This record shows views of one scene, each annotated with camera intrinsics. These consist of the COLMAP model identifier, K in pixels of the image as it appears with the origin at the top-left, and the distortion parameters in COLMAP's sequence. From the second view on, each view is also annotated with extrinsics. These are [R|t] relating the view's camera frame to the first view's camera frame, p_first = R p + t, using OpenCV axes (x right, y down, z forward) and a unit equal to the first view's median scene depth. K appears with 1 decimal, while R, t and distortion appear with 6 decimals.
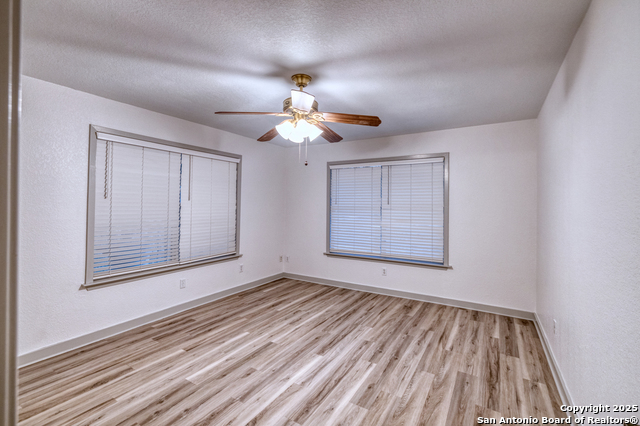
lens RADIAL K [[277.3, 0, 320.5], [0, 277.3, 211.9], [0, 0, 1]] dist [-0.000847, -0.000150]
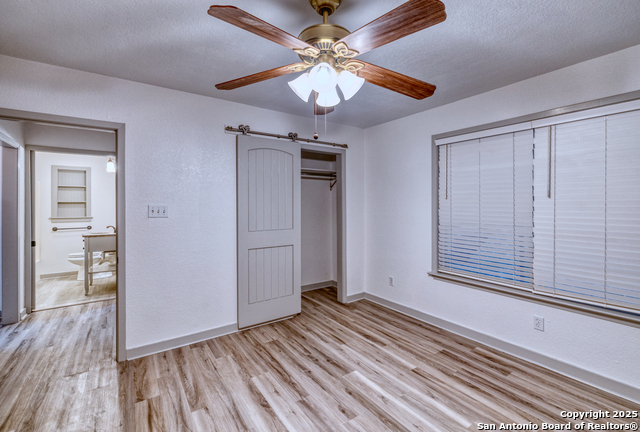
lens RADIAL K [[280.6, 0, 320.0], [0, 280.6, 209.5], [0, 0, 1]] dist [-0.002647, 0.000021]
pose [[-0.389324, 0.009940, -0.921047, 0.468633], [-0.026641, 0.999402, 0.022047, -0.020636], [0.920716, 0.033121, -0.388826, 1.114962]]
